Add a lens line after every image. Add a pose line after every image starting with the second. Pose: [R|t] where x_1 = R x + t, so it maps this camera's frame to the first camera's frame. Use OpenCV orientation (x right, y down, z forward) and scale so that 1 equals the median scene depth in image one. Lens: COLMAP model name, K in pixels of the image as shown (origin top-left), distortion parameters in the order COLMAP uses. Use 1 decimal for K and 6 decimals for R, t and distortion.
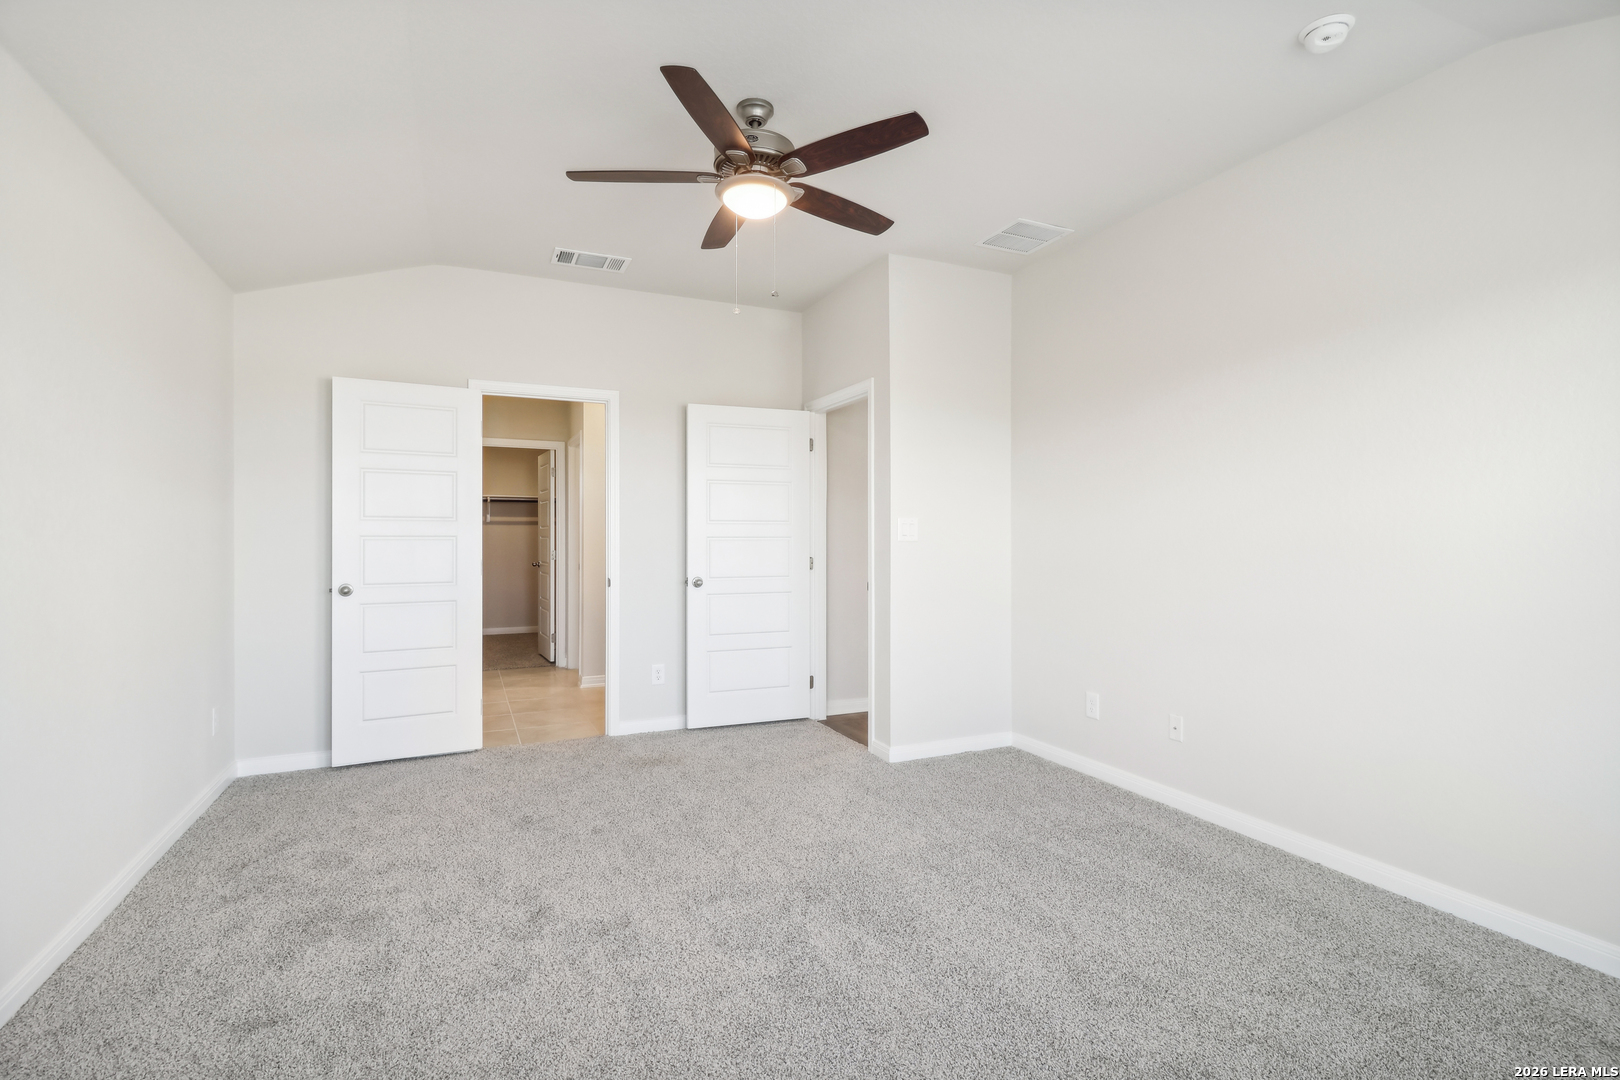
lens RADIAL K [[763.3, 0, 811.8], [0, 763.3, 533.8], [0, 0, 1]] dist [-0.000459, -0.000281]
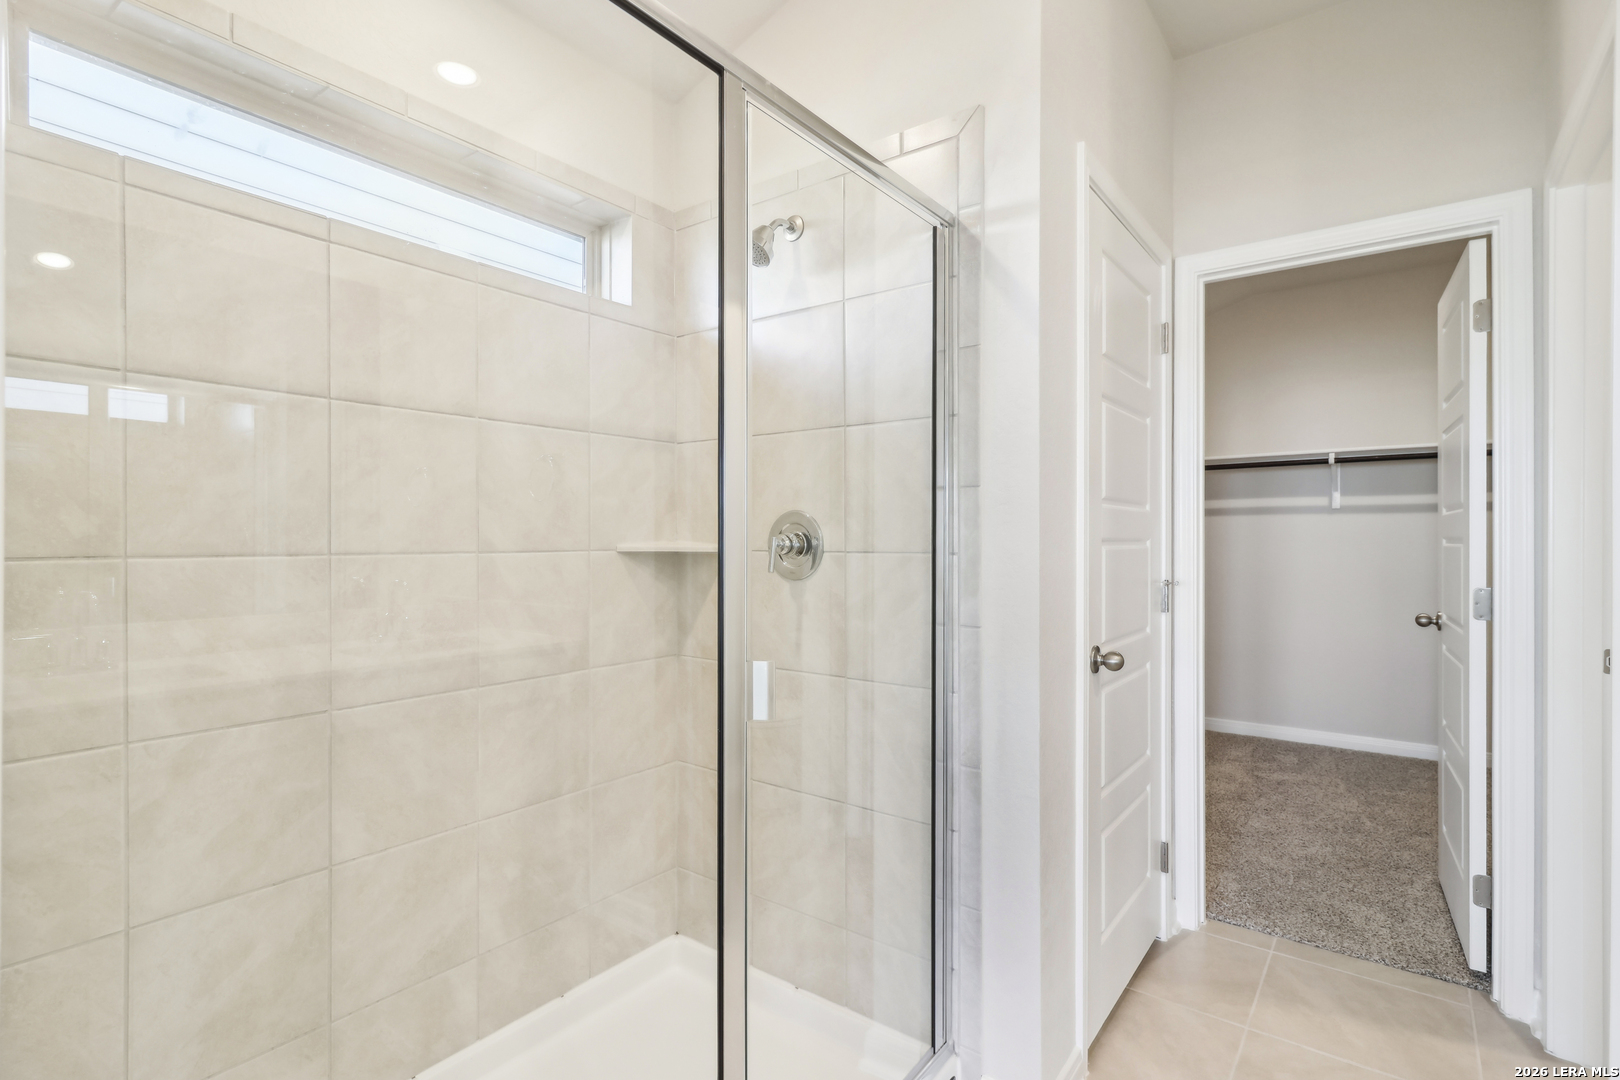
lens RADIAL K [[822.7, 0, 807.4], [0, 822.7, 535.7], [0, 0, 1]] dist [0.000018, -0.000827]
pose [[0.489971, -0.000449, -0.871739, -0.179492], [-0.000627, 0.999999, -0.000867, 0.002341], [0.871739, 0.000971, 0.489970, 0.584280]]
